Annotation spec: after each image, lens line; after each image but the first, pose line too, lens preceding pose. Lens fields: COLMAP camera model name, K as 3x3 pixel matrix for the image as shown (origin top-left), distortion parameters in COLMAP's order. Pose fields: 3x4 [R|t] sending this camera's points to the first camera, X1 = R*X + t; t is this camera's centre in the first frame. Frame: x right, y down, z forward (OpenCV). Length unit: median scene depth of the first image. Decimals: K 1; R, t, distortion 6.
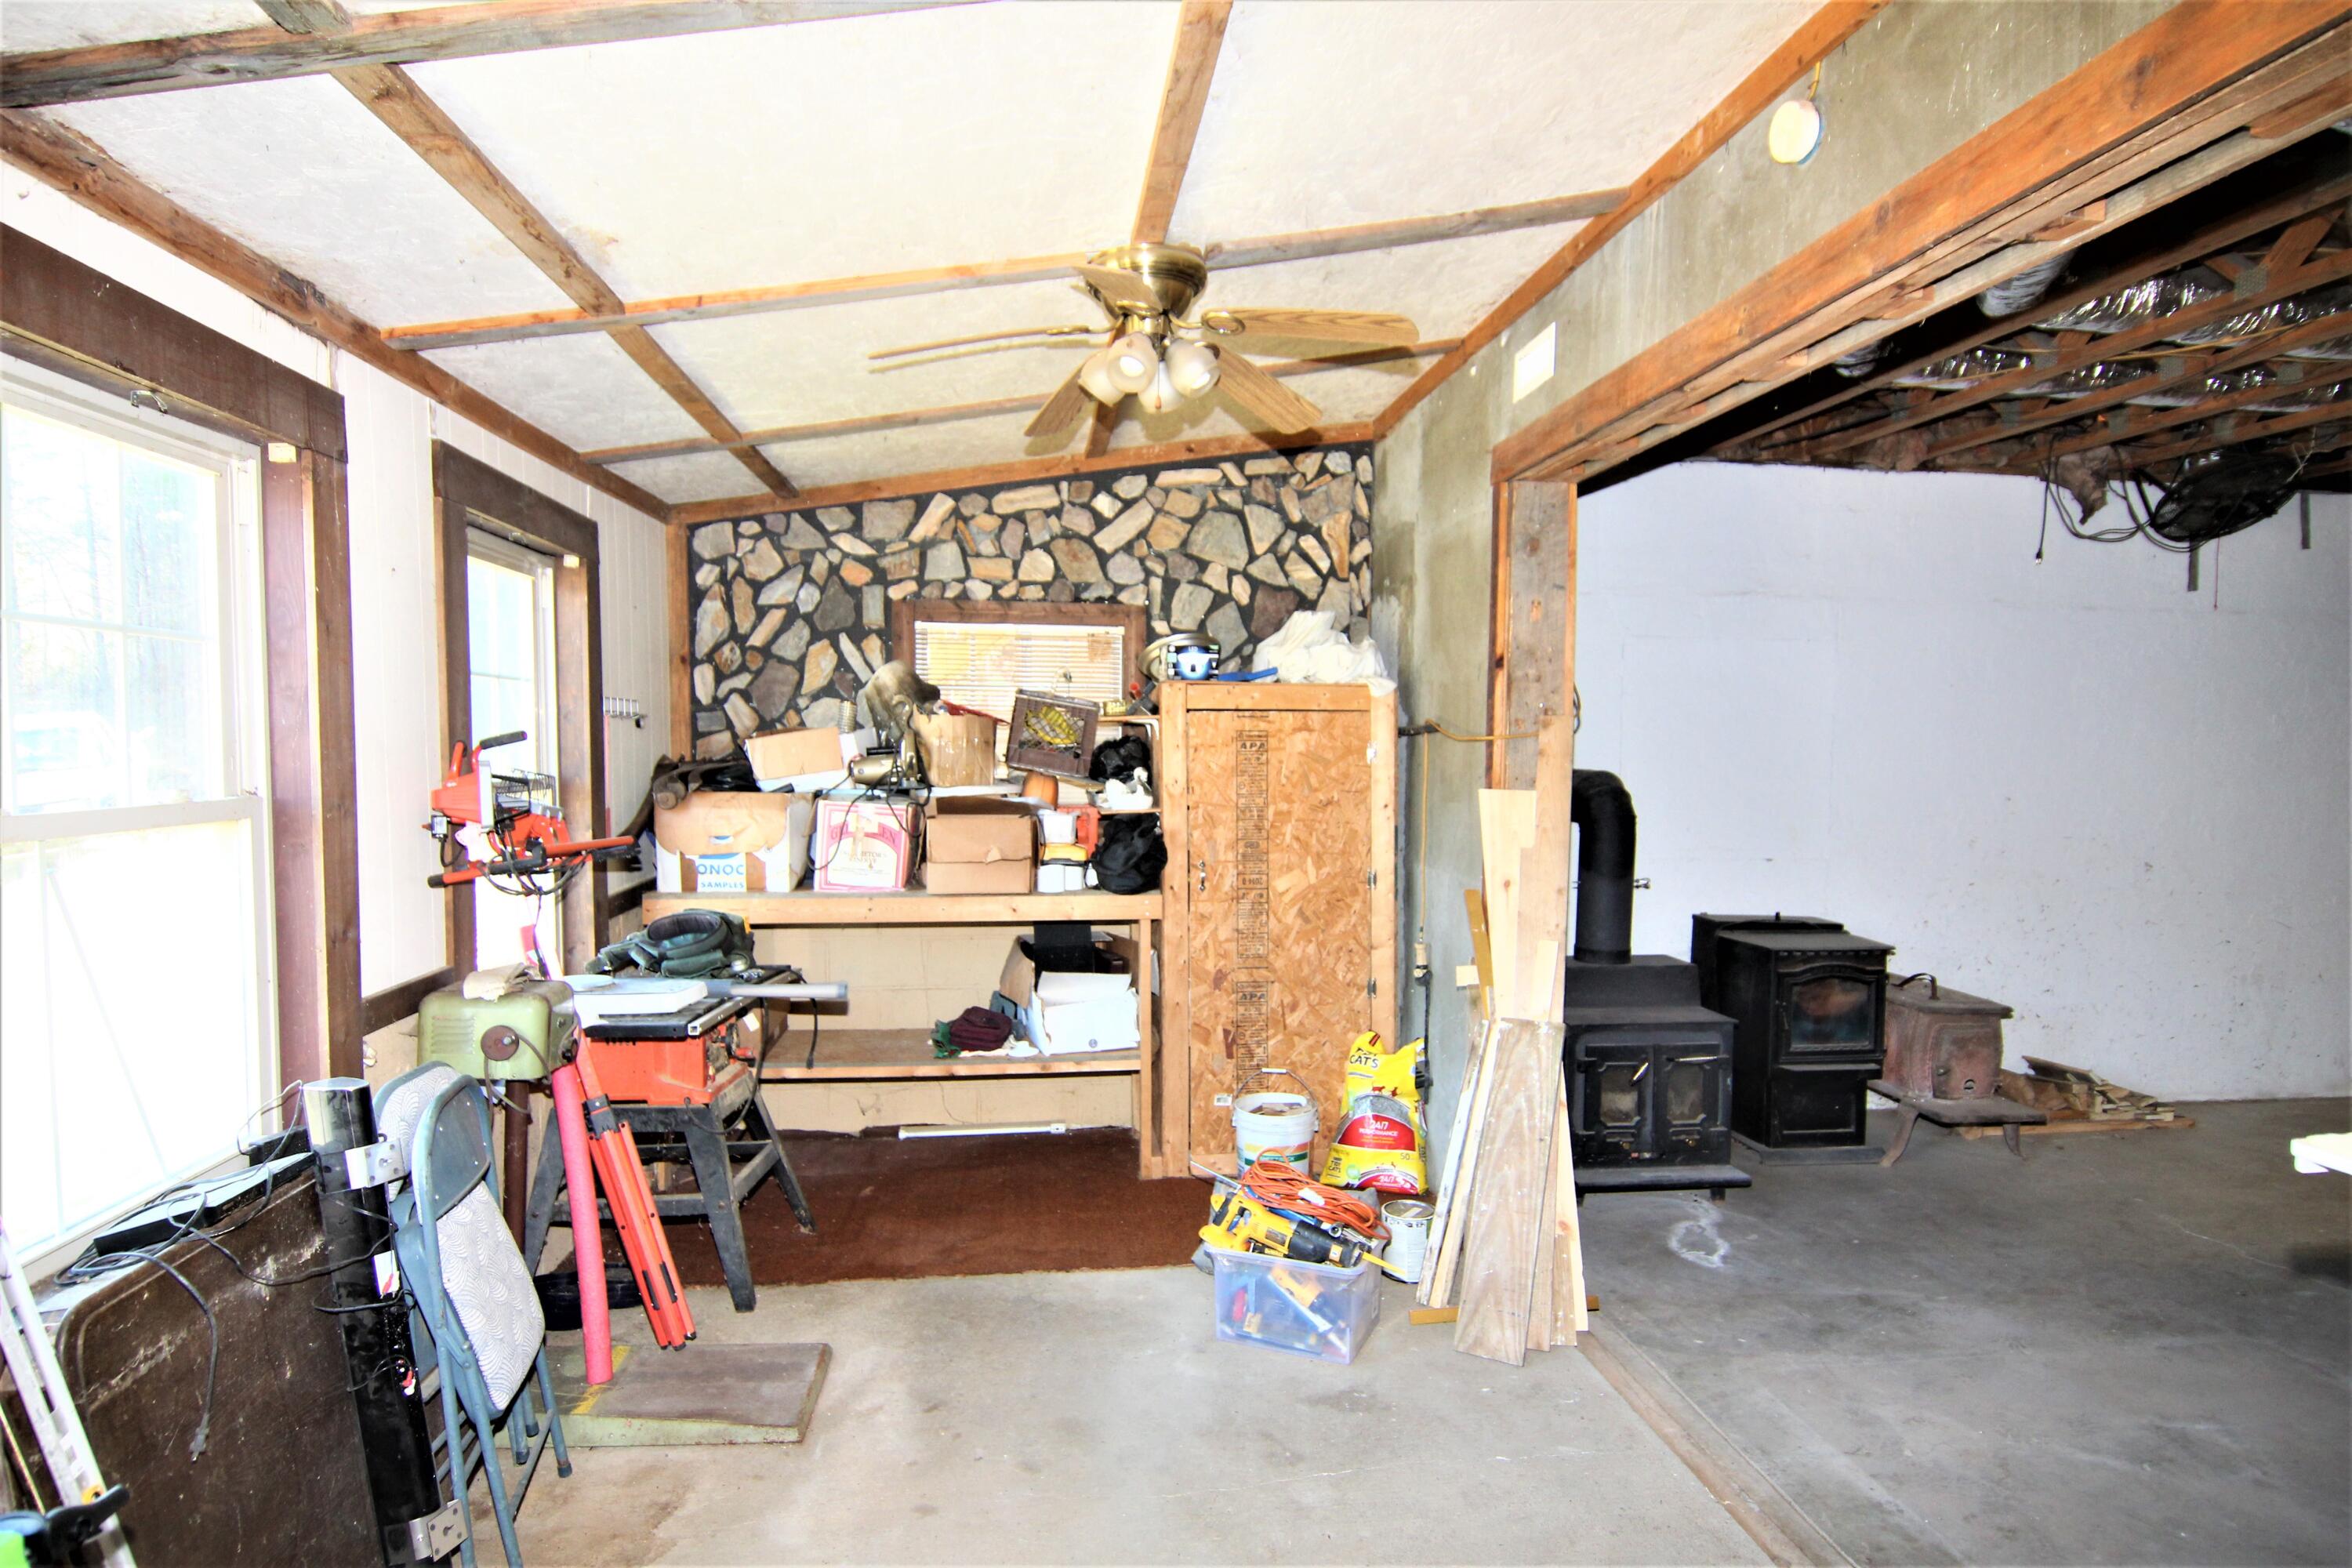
lens RADIAL K [[1310.1, 0, 1173.4], [0, 1310.1, 796.5], [0, 0, 1]] dist [-0.029795, -0.001896]
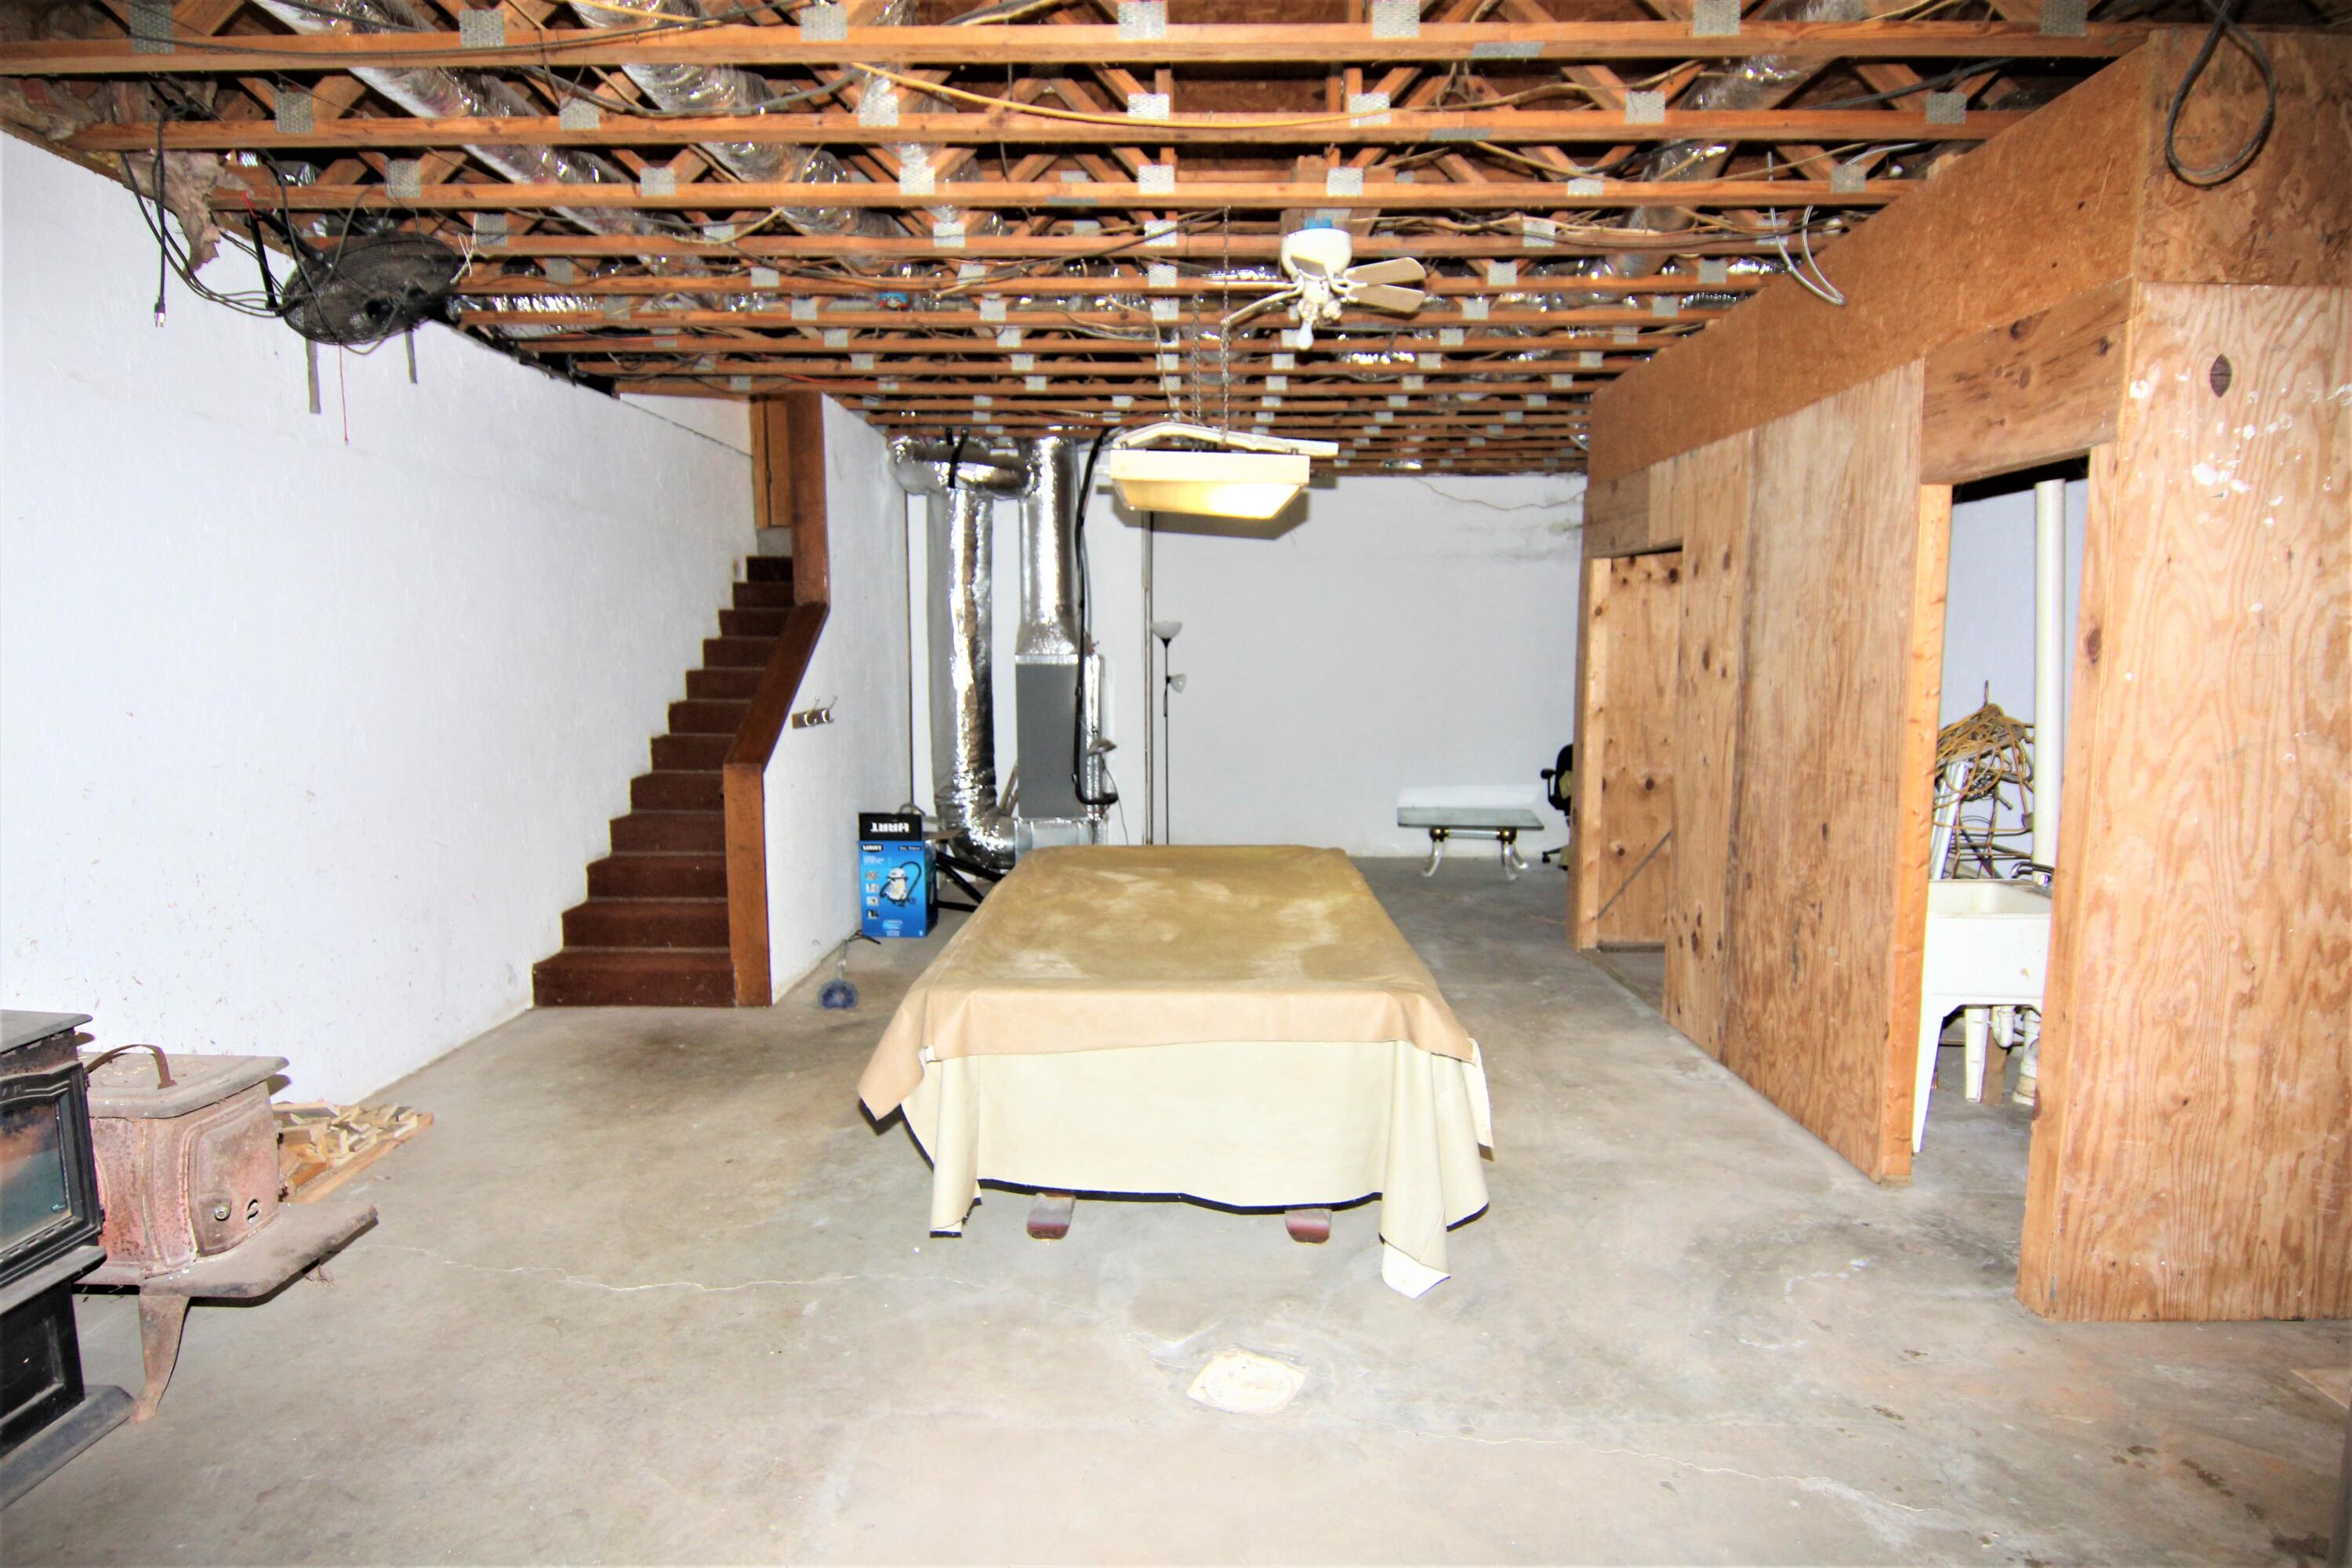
lens RADIAL K [[1310.1, 0, 1176.1], [0, 1310.1, 809.6], [0, 0, 1]] dist [-0.029795, -0.001896]
pose [[0.118230, -0.132028, 0.984170, 0.116306], [0.043272, 0.990865, 0.127728, -0.010619], [-0.992043, 0.027485, 0.122863, 0.498891]]
